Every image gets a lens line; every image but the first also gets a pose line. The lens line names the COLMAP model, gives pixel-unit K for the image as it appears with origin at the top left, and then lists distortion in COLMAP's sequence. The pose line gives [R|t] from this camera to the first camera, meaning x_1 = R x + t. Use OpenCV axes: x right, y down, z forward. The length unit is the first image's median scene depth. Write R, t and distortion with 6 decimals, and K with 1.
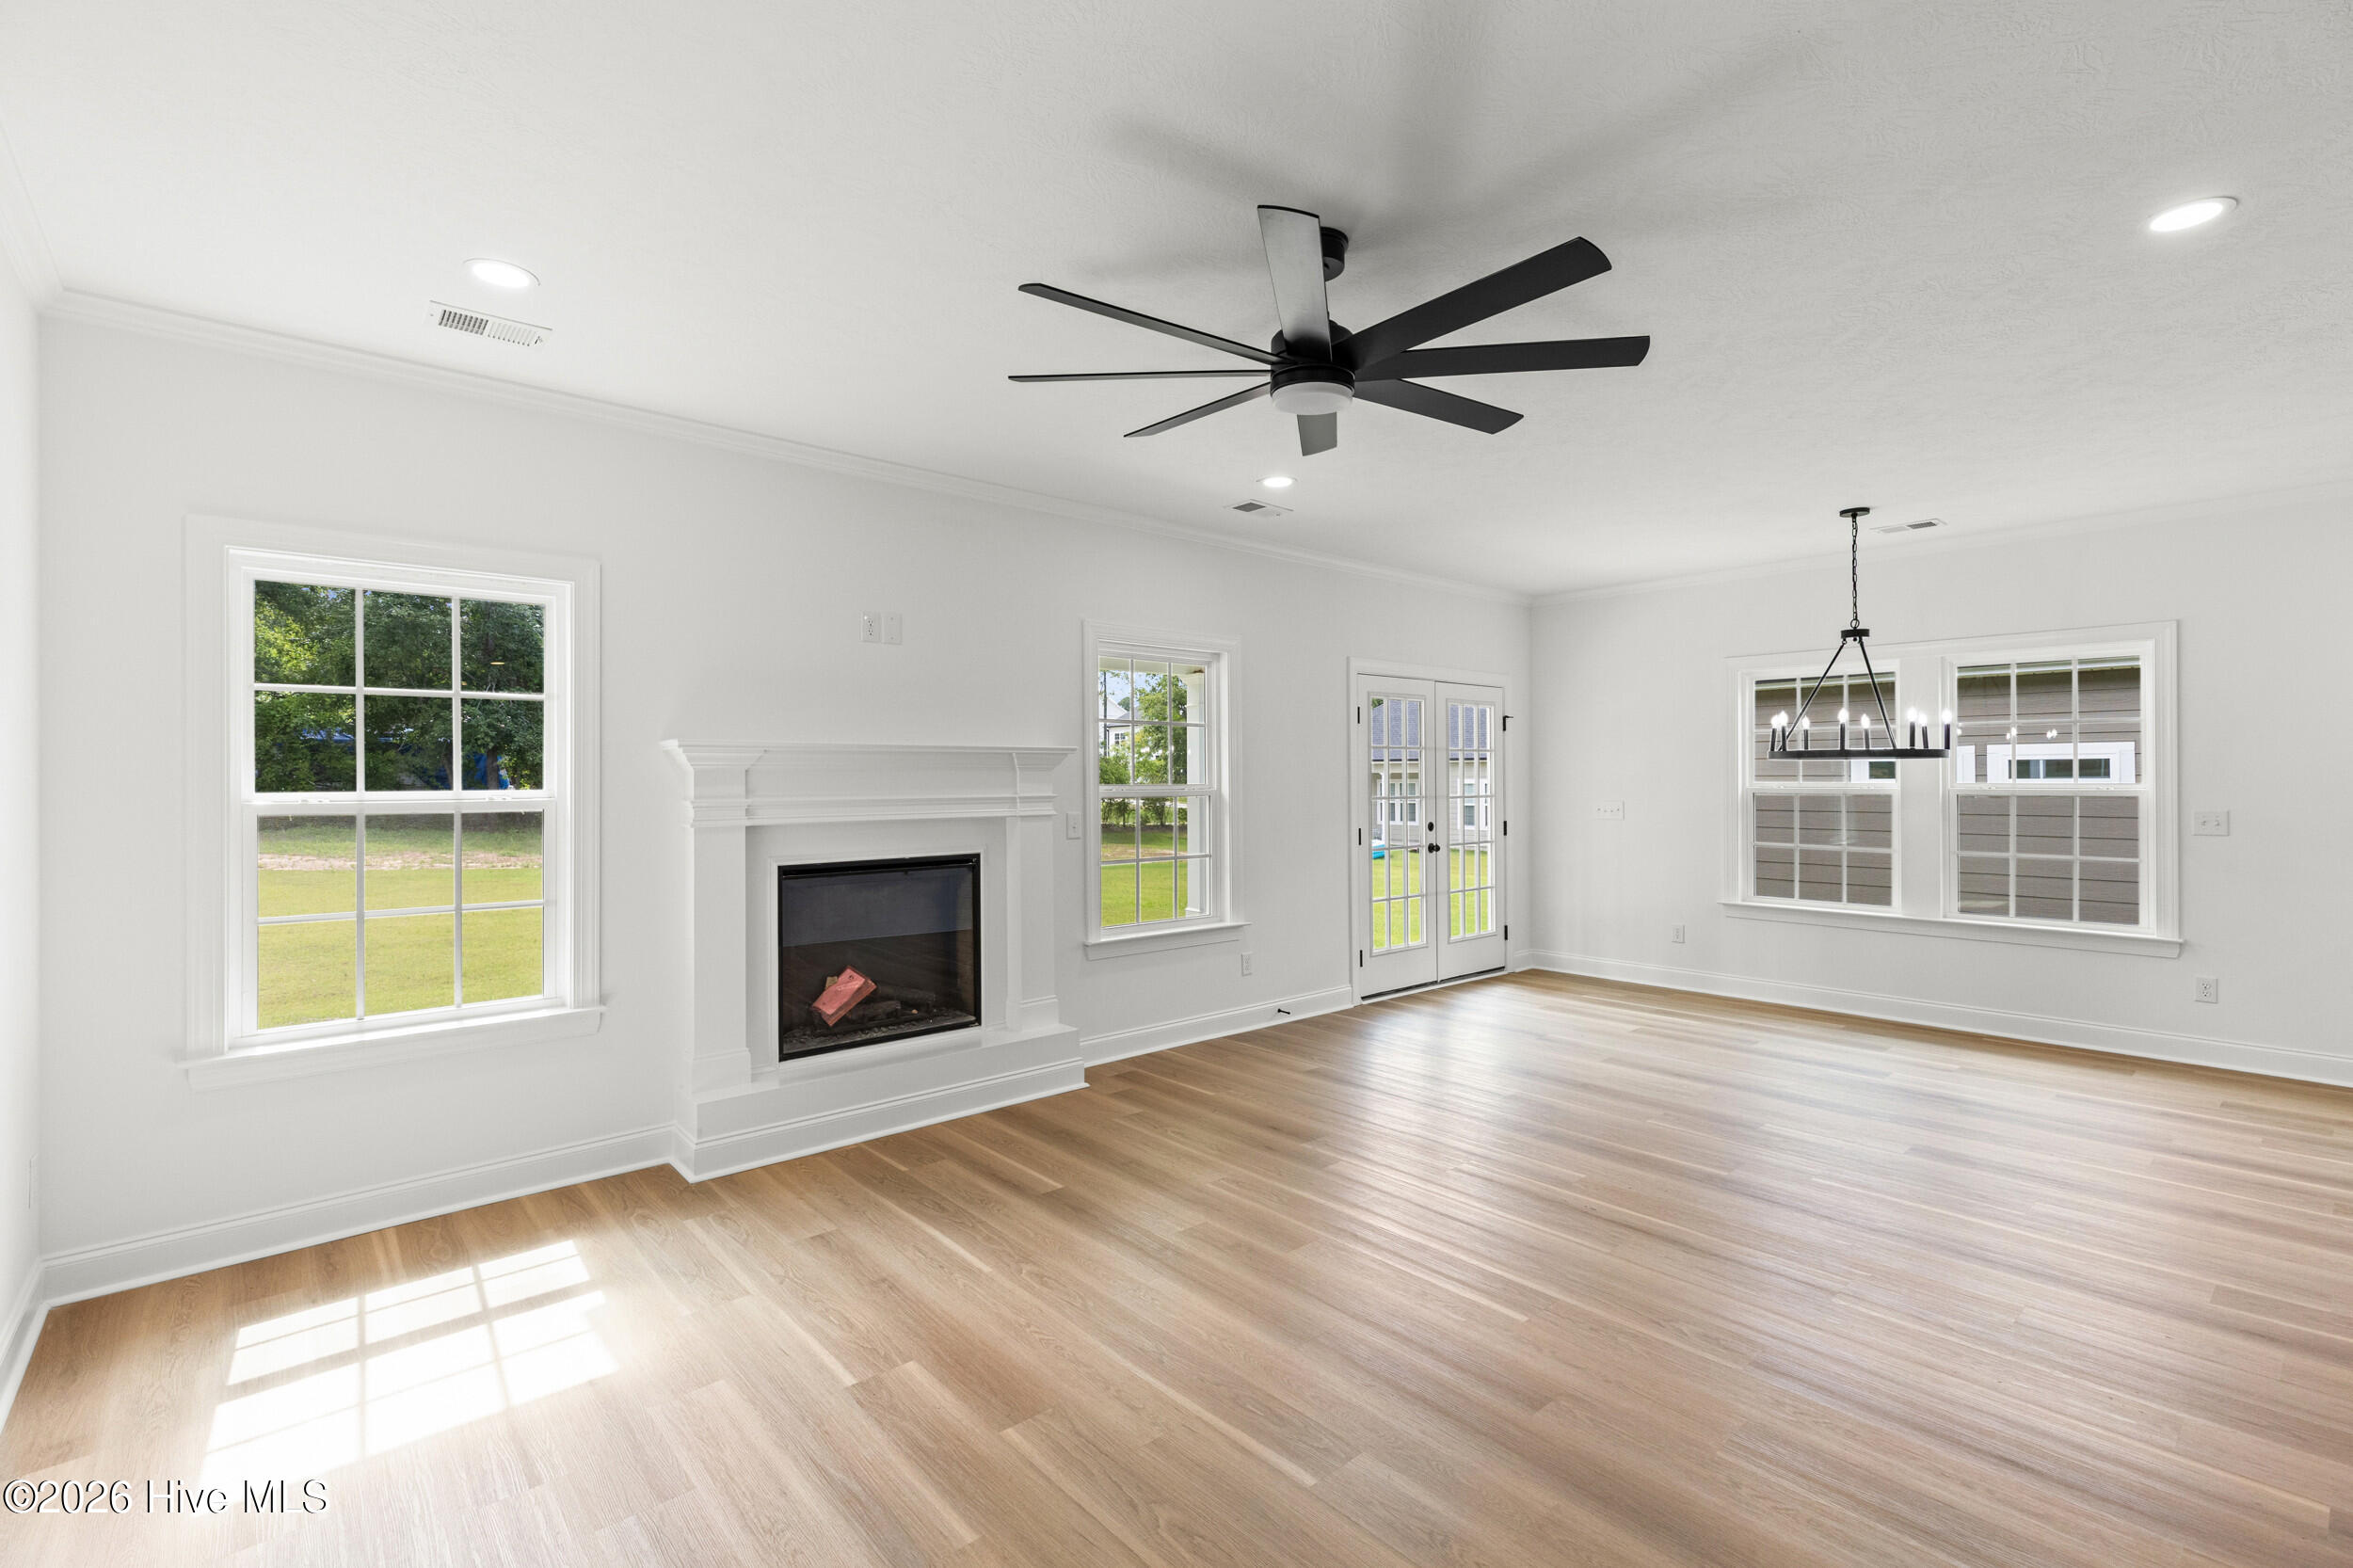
lens RADIAL K [[1077.6, 0, 1147.1], [0, 1077.6, 744.7], [0, 0, 1]] dist [0.012257, -0.000377]
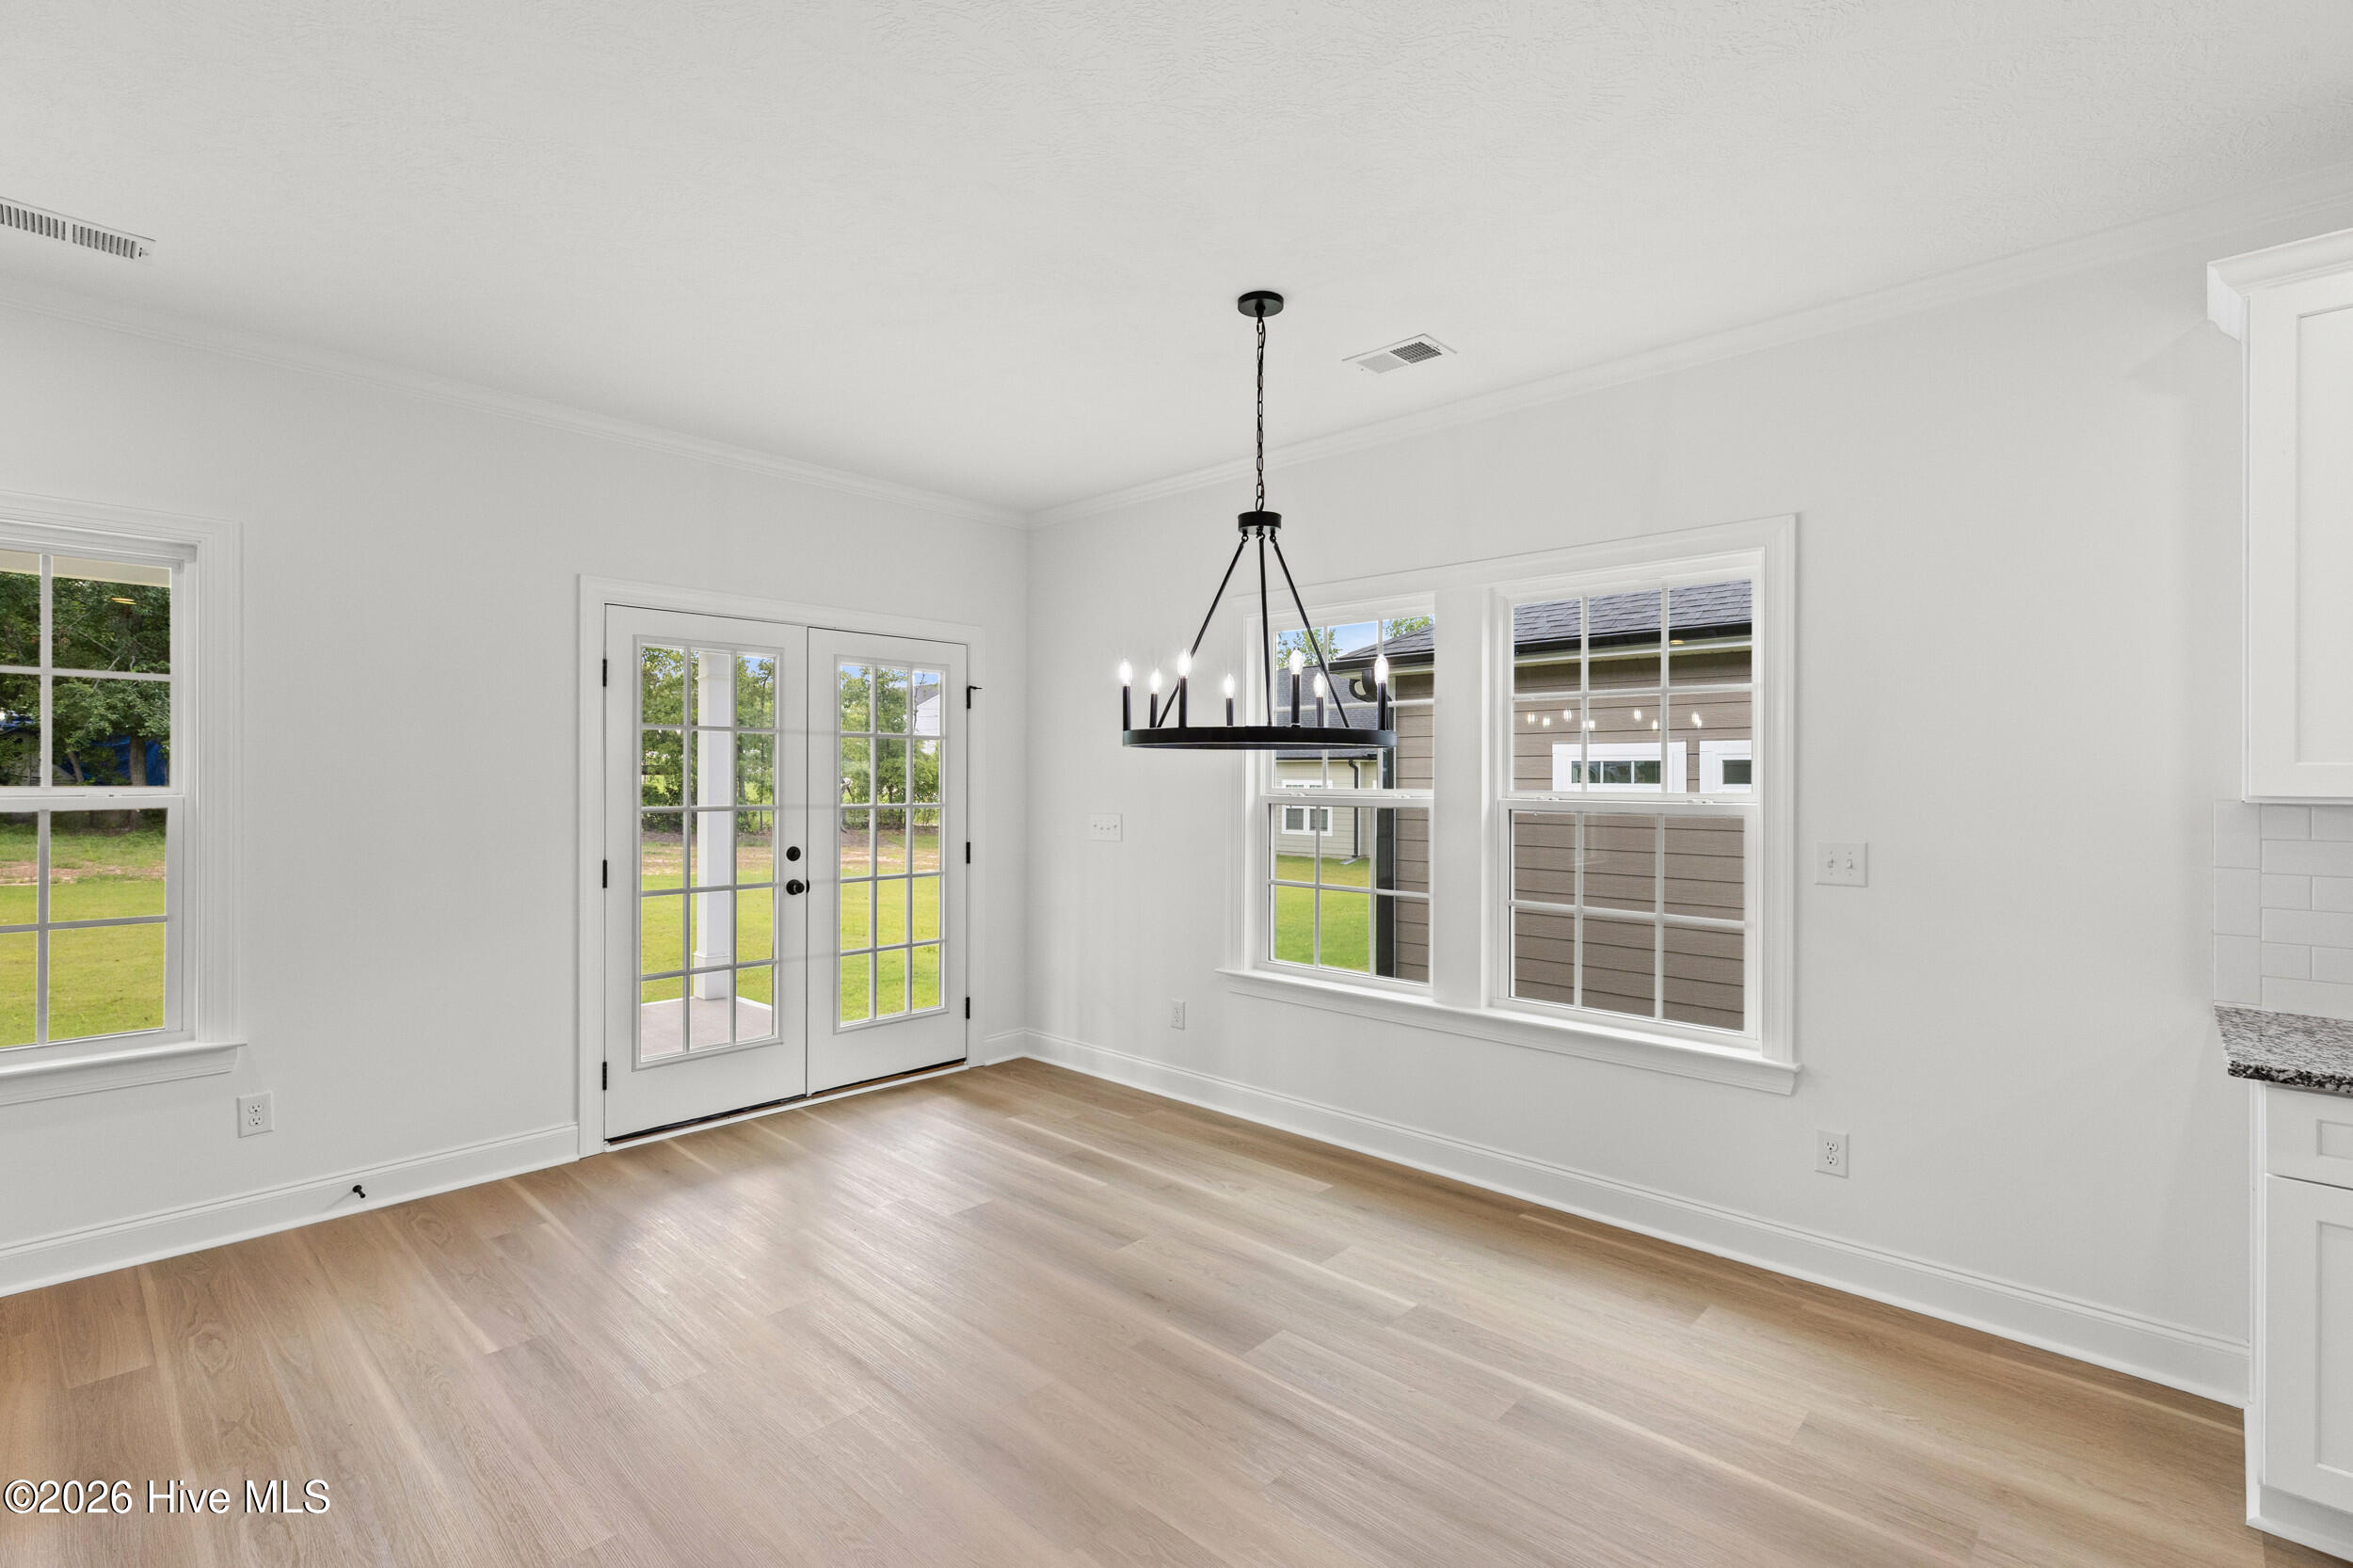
lens RADIAL K [[1077.6, 0, 1142.8], [0, 1077.6, 743.7], [0, 0, 1]] dist [0.012257, -0.000377]
pose [[0.995799, 0.009470, 0.091075, 0.482817], [-0.009410, 0.999955, -0.001081, 0.010968], [-0.091081, 0.000219, 0.995843, 0.403587]]
